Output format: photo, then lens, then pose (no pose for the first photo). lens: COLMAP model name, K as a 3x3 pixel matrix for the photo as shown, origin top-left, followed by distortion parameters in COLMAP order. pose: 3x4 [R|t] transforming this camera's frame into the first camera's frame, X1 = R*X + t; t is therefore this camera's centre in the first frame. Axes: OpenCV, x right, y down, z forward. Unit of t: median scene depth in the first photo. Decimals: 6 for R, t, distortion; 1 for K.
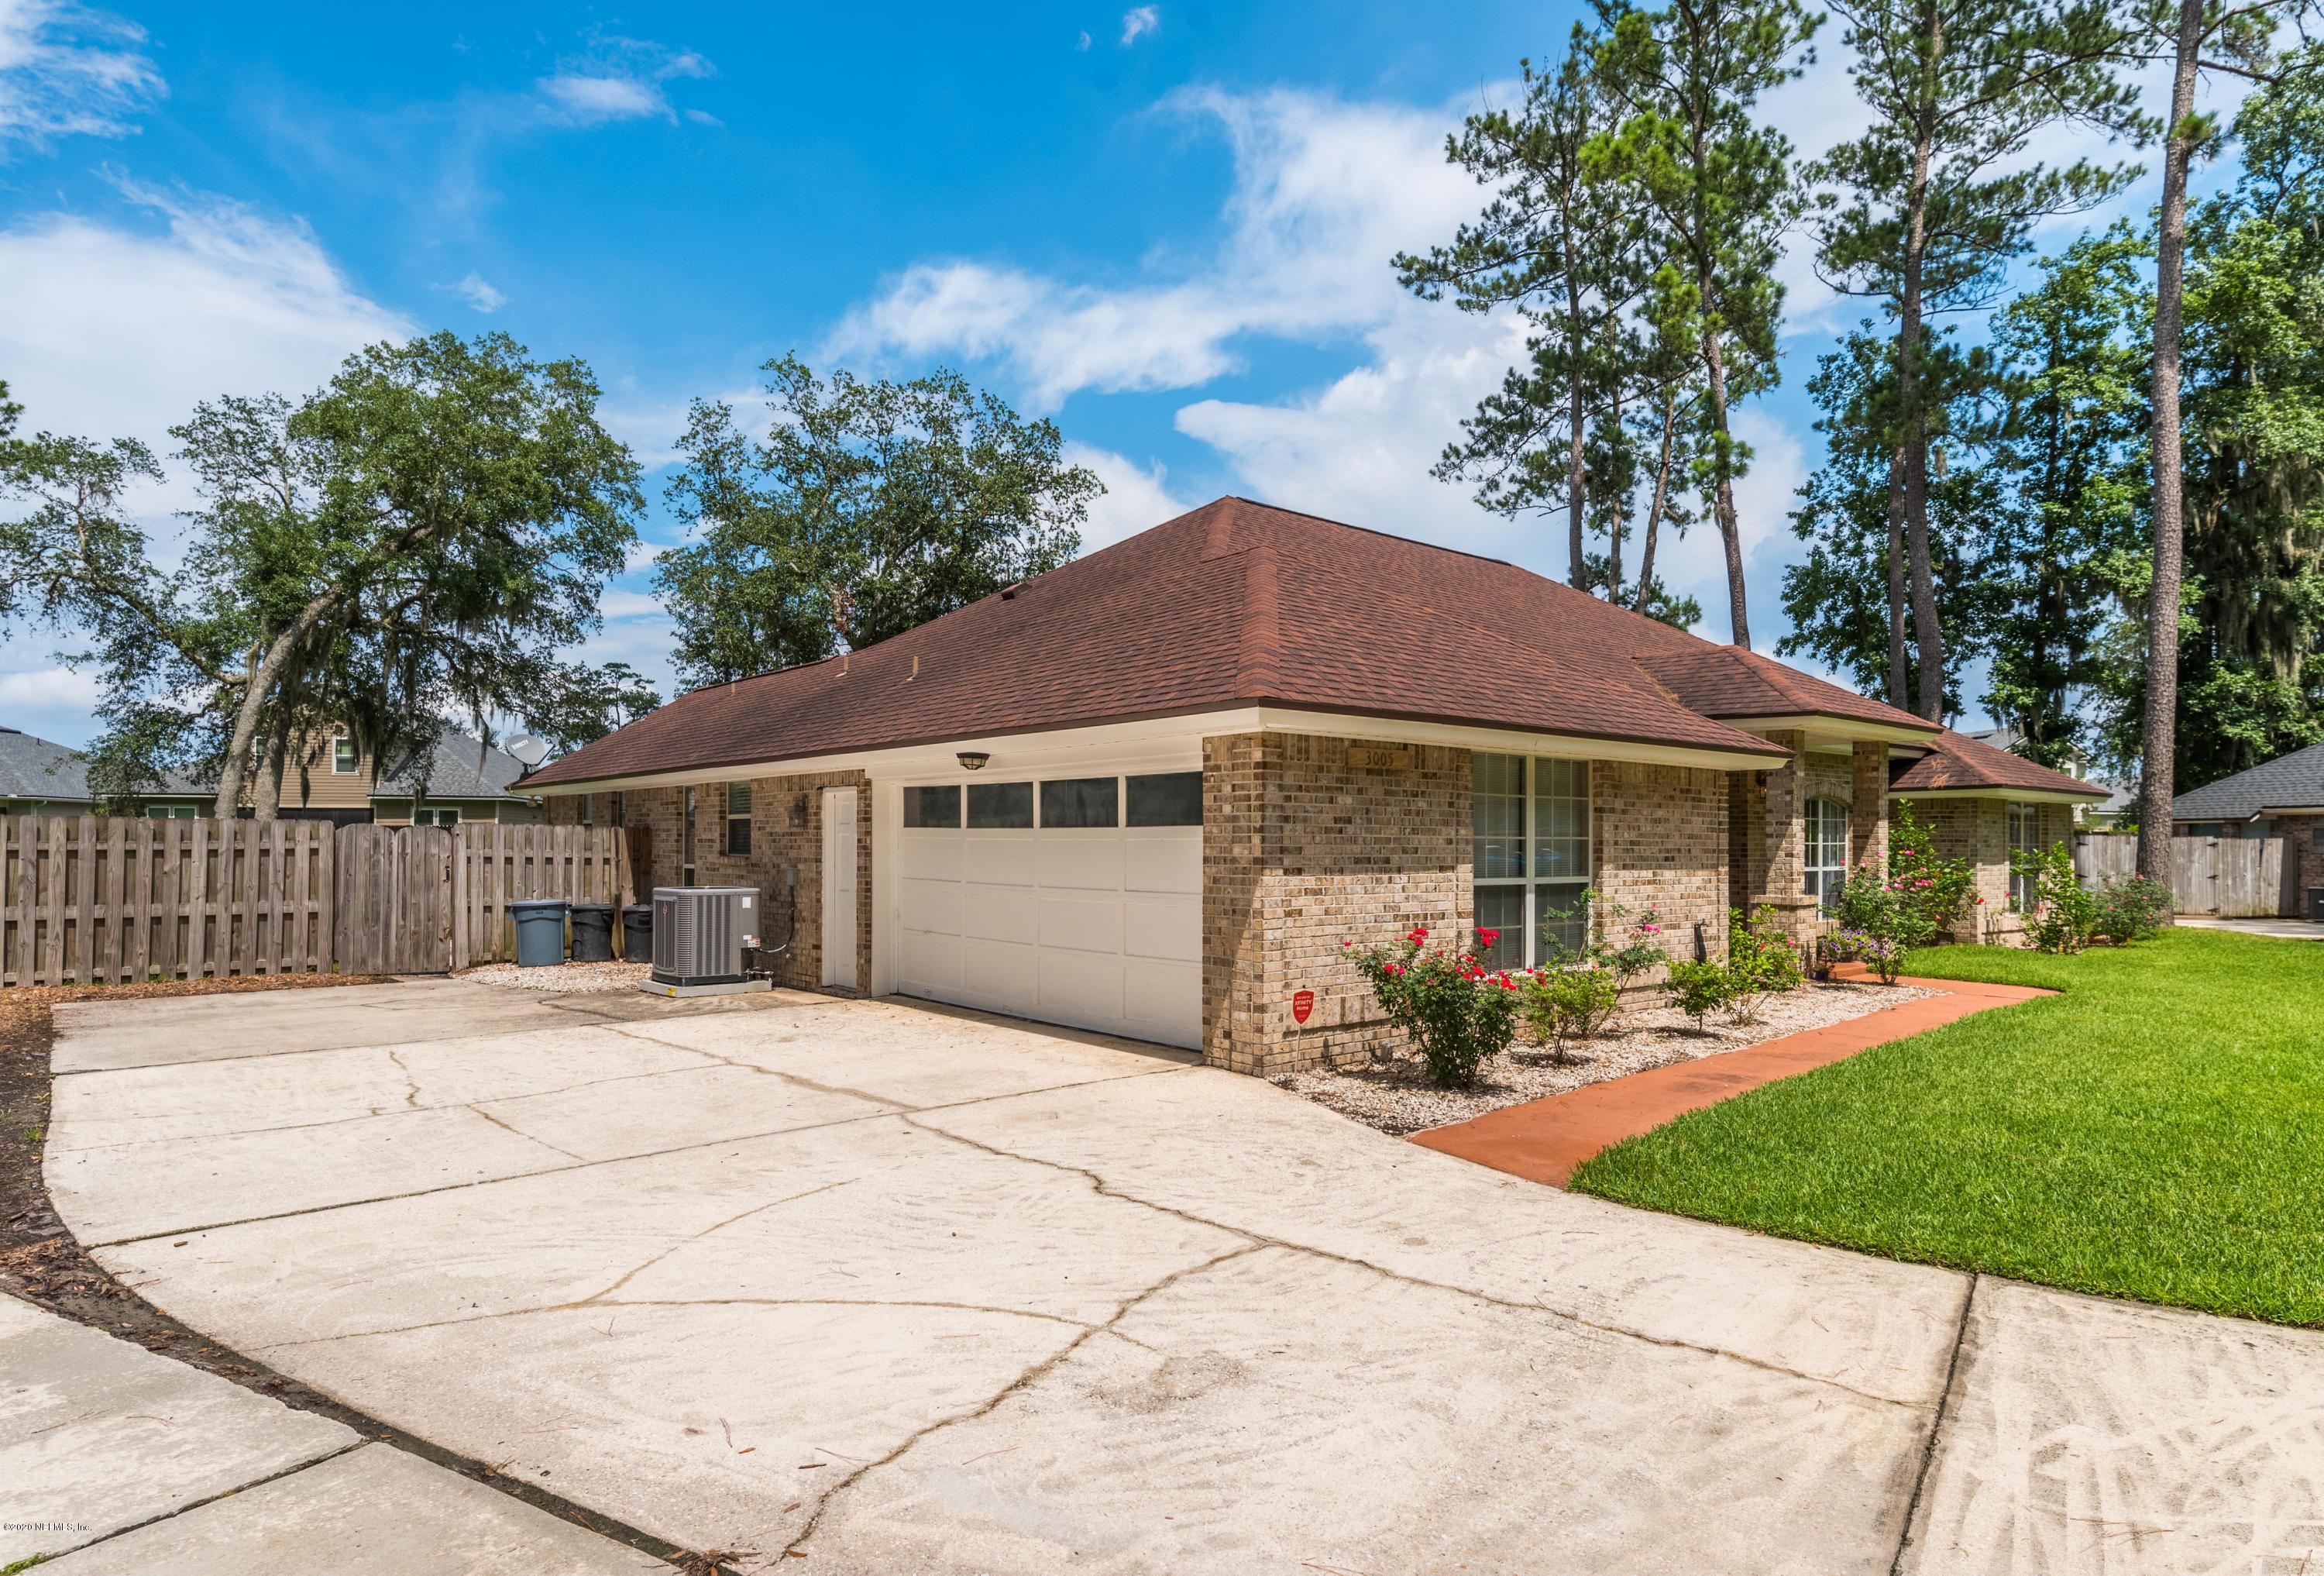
lens RADIAL K [[1294.5, 0, 1162.1], [0, 1294.5, 805.4], [0, 0, 1]] dist [-0.001454, 0.004196]
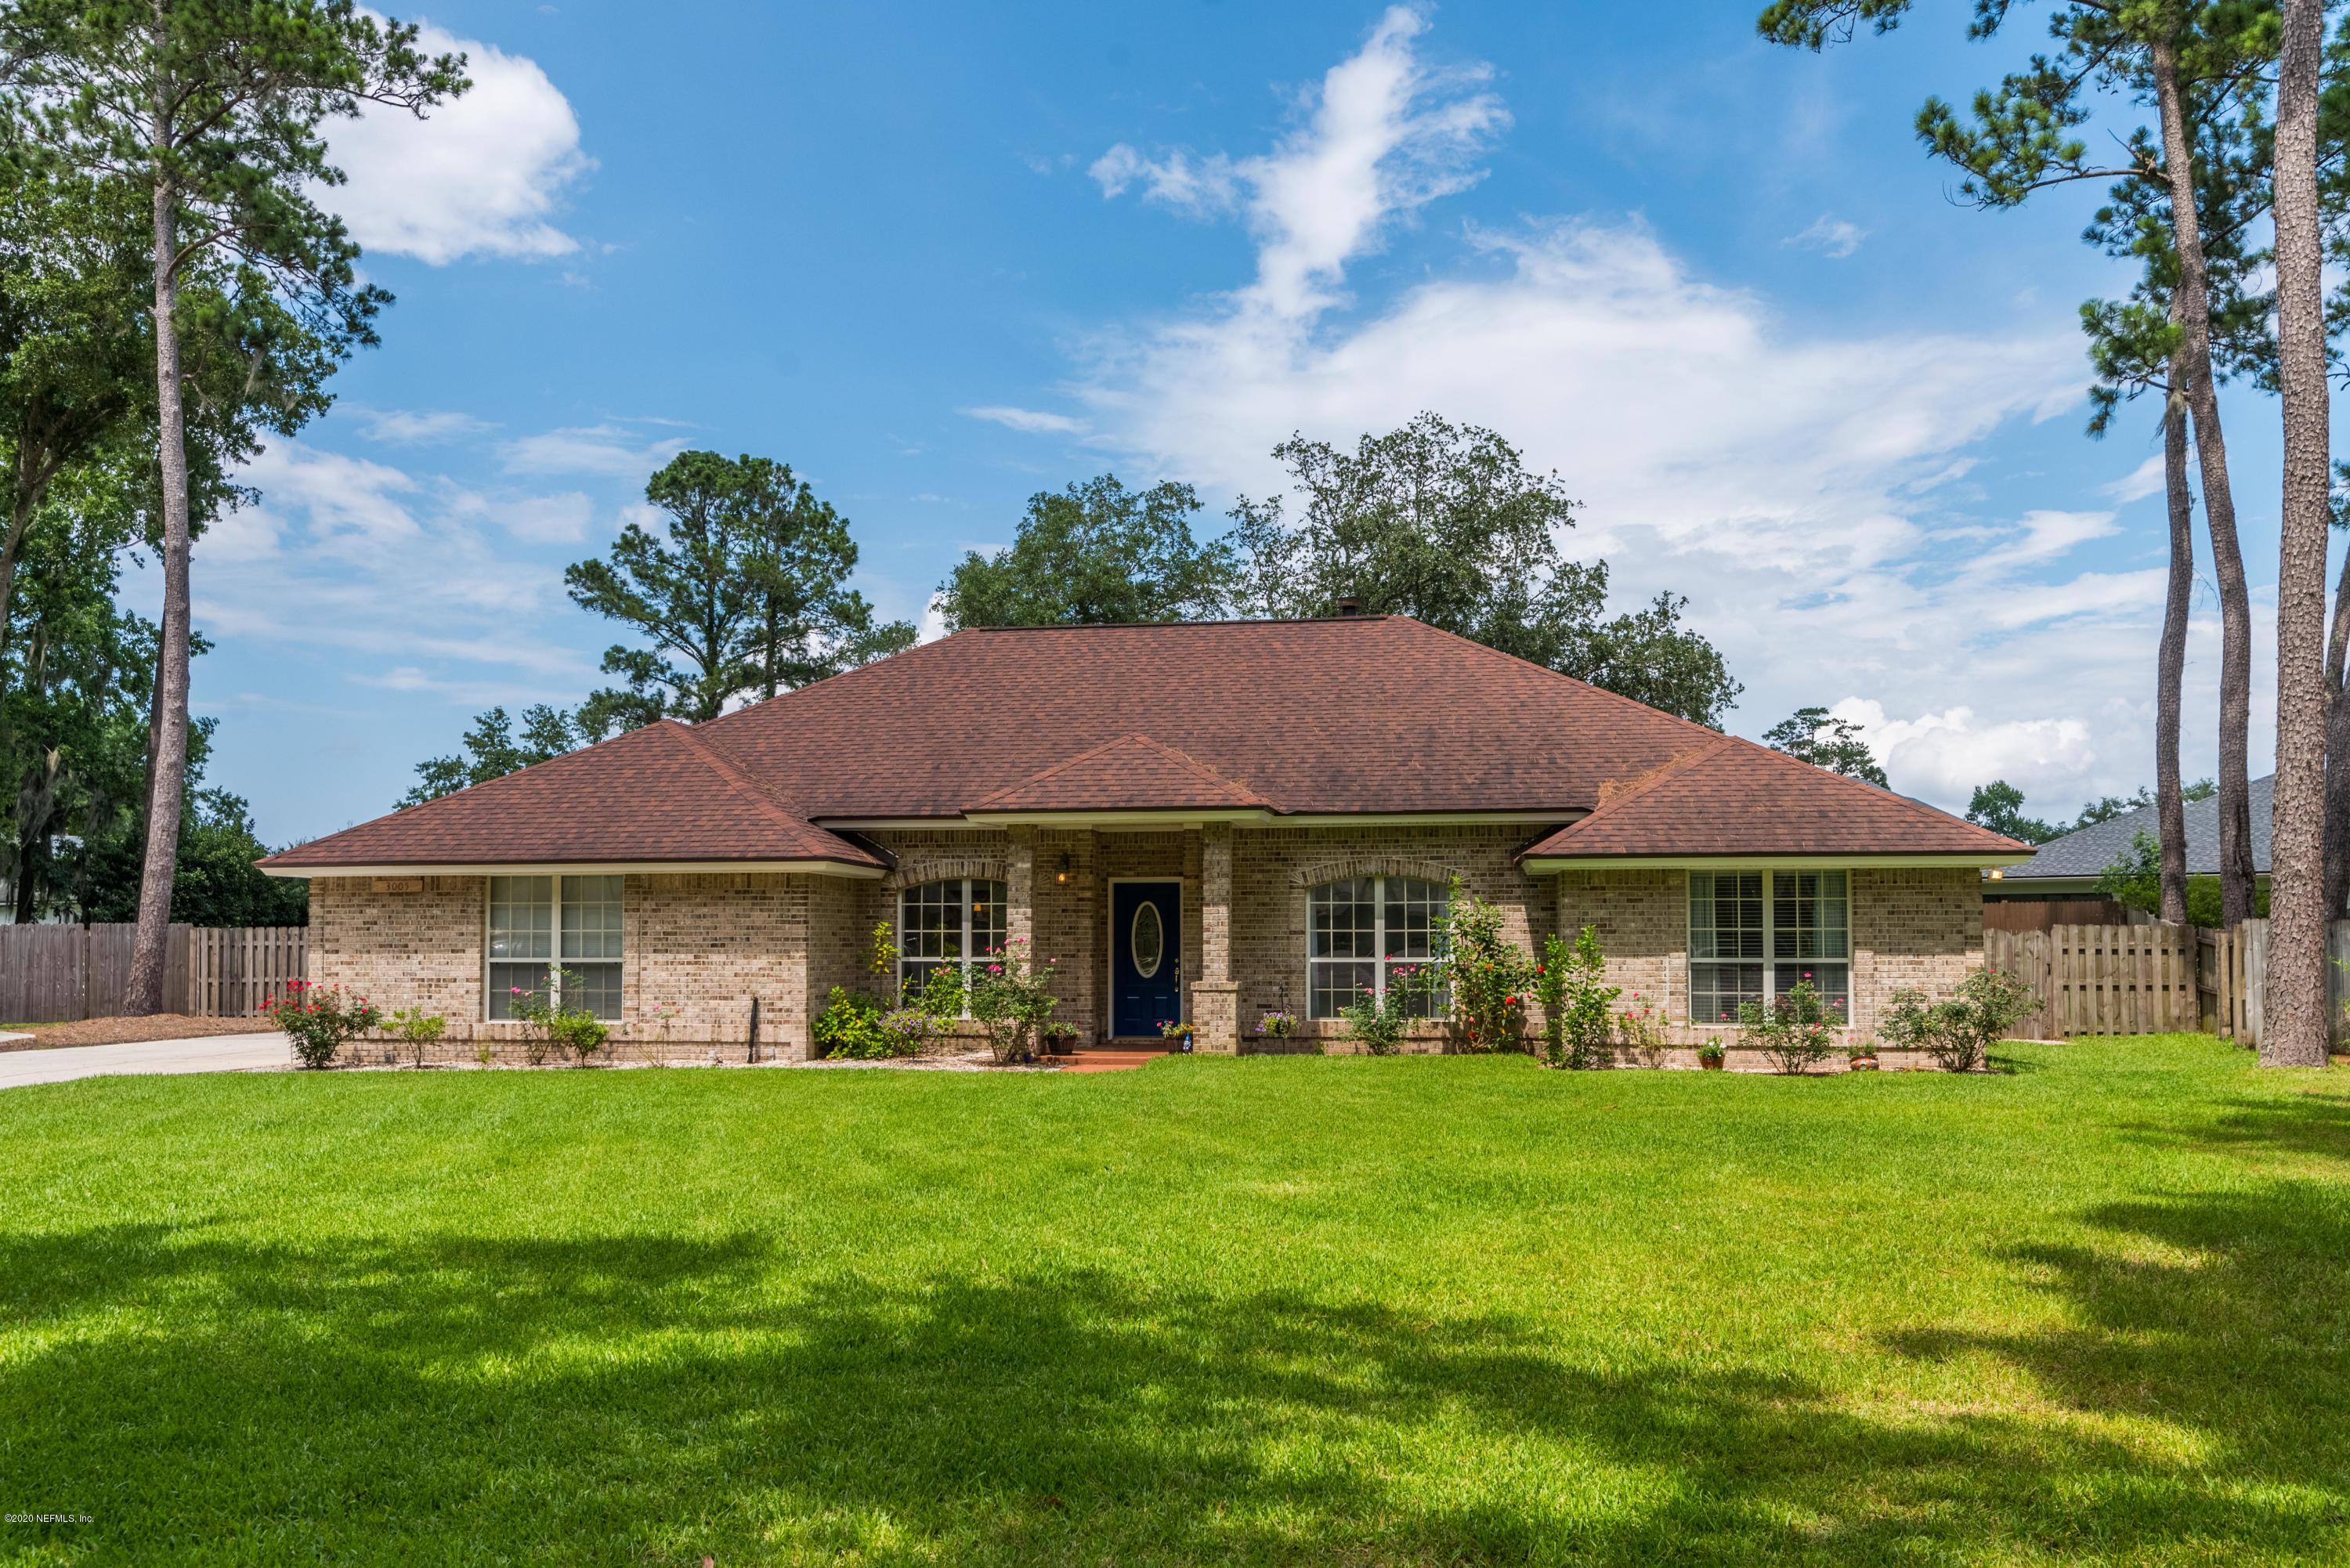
lens RADIAL K [[1802.6, 0, 1179.9], [0, 1802.6, 803.2], [0, 0, 1]] dist [0.005027, 0.009746]
pose [[0.653052, -0.063341, -0.754659, 0.679453], [0.026879, 0.997807, -0.060490, 0.006866], [0.756836, 0.019218, 0.653323, 0.057103]]
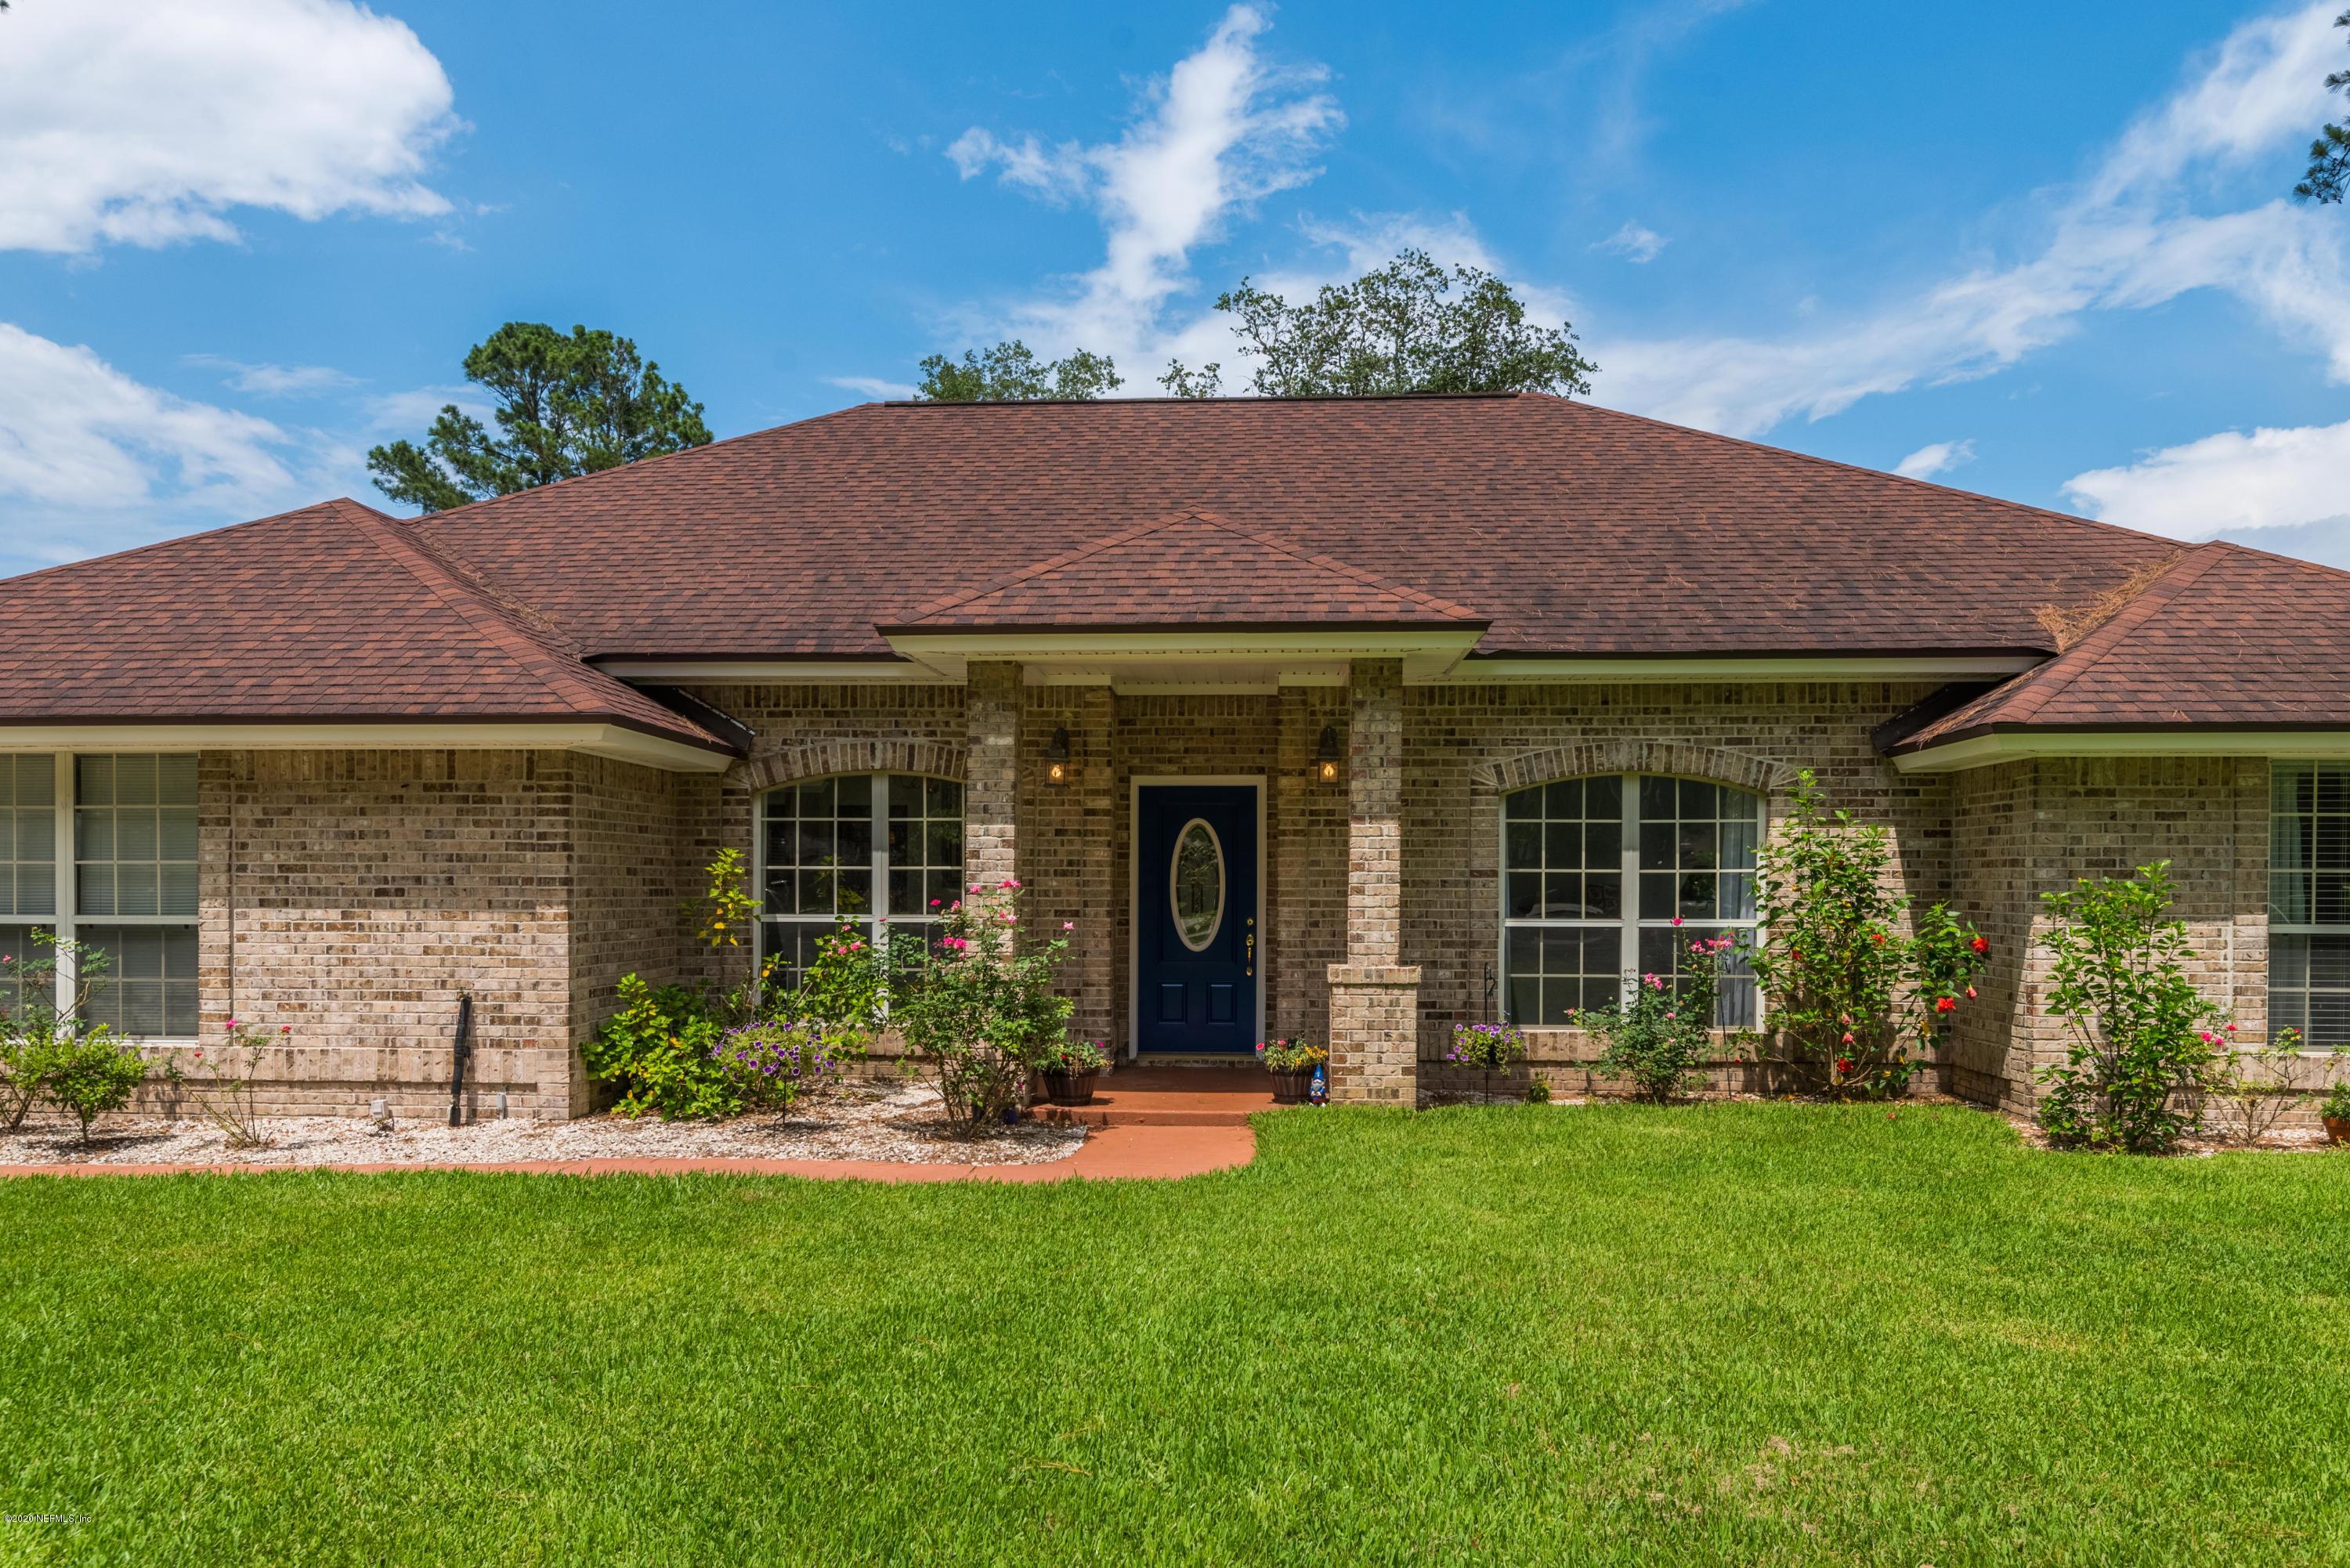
lens RADIAL K [[1656.9, 0, 1184.1], [0, 1656.9, 862.9], [0, 0, 1]] dist [0.007600, -0.011093]
pose [[0.720782, -0.011334, -0.693069, 0.416433], [0.020354, 0.999781, 0.004818, 0.010011], [0.692863, -0.017579, 0.720855, 0.223167]]
